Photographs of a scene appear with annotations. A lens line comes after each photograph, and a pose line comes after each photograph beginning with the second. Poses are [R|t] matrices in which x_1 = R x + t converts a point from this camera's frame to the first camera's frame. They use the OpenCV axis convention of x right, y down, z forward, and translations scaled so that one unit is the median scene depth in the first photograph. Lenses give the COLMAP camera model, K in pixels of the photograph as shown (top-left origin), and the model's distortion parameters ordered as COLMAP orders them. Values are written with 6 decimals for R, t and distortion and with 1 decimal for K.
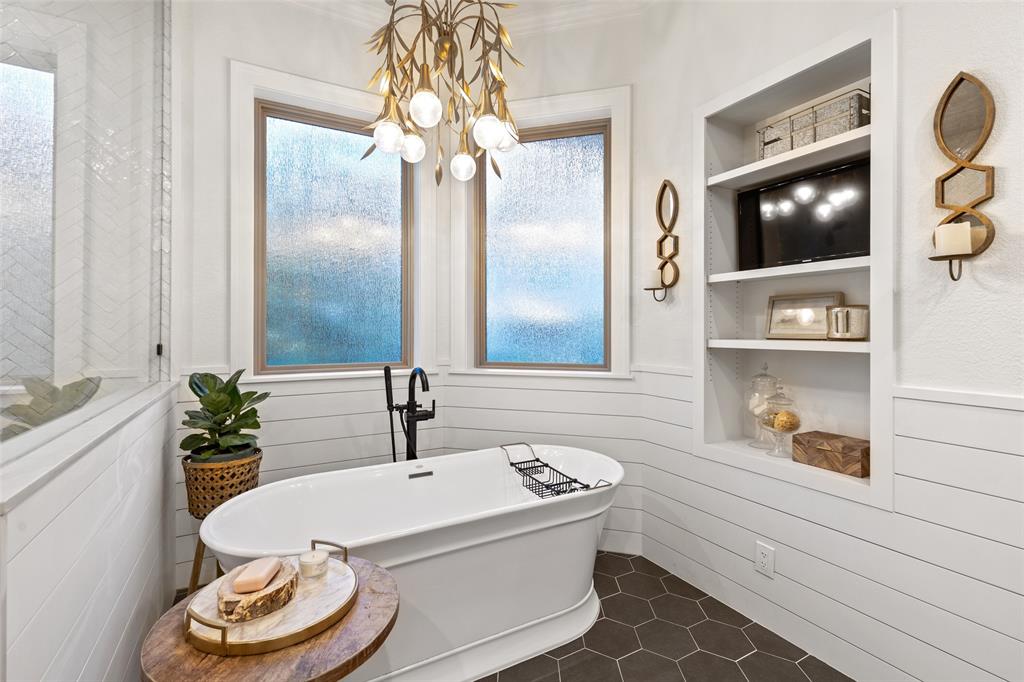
lens RADIAL K [[462.5, 0, 518.6], [0, 462.5, 327.5], [0, 0, 1]] dist [0.004325, 0.000406]
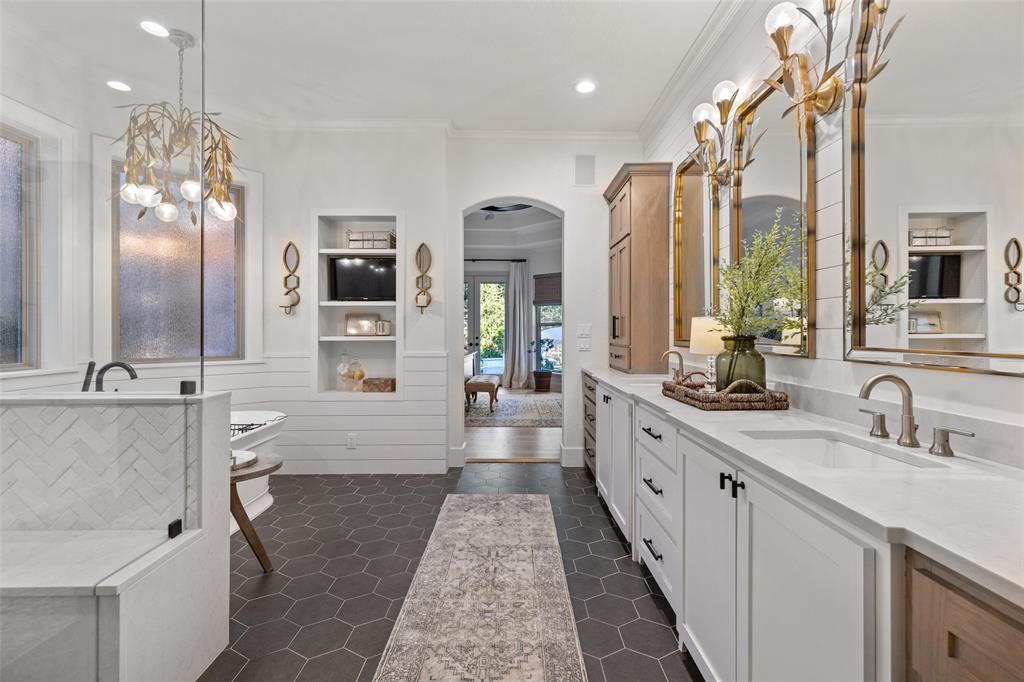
lens RADIAL K [[462.5, 0, 512.0], [0, 462.5, 336.9], [0, 0, 1]] dist [0.004325, 0.000406]
pose [[0.489933, -0.011933, 0.871679, -0.794534], [-0.002775, 0.999880, 0.015248, -0.002486], [-0.871756, -0.009889, 0.489841, -0.551786]]
